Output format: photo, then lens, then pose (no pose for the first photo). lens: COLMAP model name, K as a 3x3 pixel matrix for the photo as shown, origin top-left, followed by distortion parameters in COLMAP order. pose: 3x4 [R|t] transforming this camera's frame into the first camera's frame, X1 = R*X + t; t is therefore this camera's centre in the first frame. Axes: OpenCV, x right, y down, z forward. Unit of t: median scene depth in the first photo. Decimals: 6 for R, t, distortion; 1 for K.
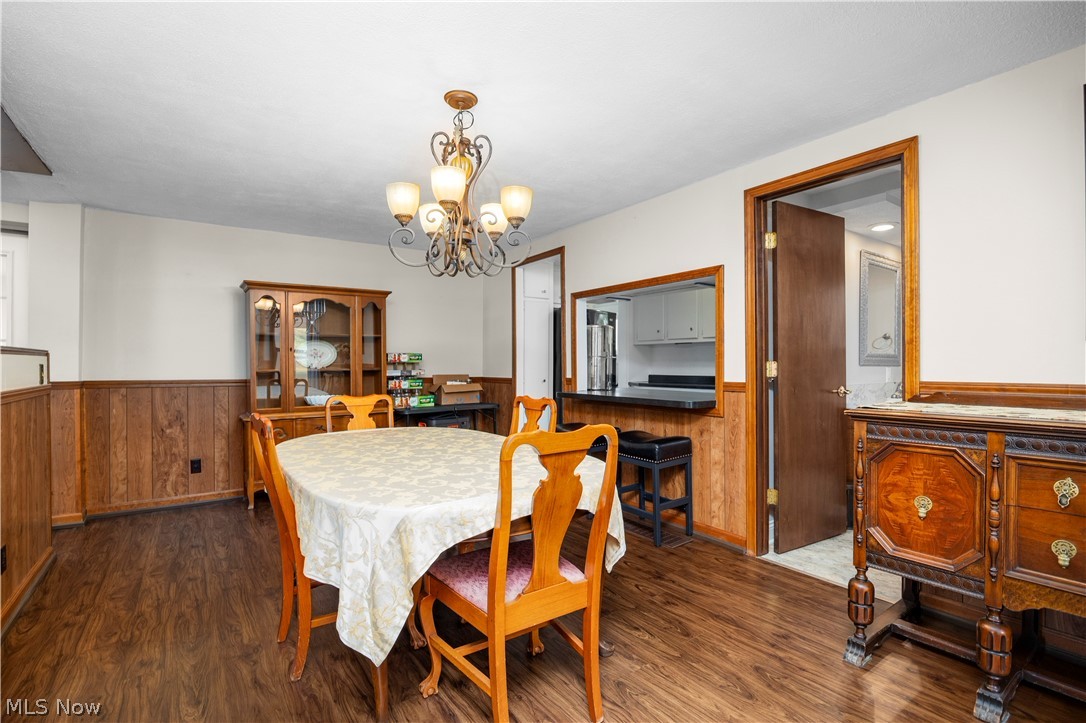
lens RADIAL K [[516.3, 0, 543.0], [0, 516.3, 361.5], [0, 0, 1]] dist [-0.002438, -0.000206]
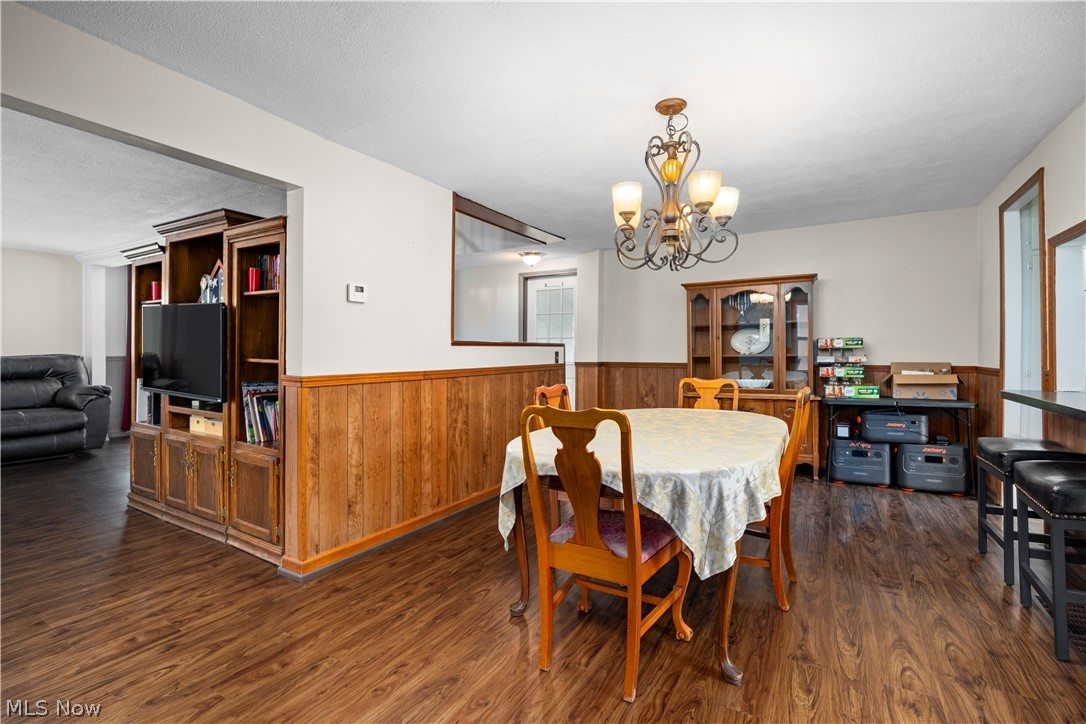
lens RADIAL K [[499.4, 0, 544.0], [0, 499.4, 347.2], [0, 0, 1]] dist [0.001224, 0.000691]
pose [[0.421686, -0.010854, -0.906677, 0.380133], [0.009494, 0.999926, -0.007554, 0.002231], [0.906692, -0.005422, 0.421758, 0.178242]]
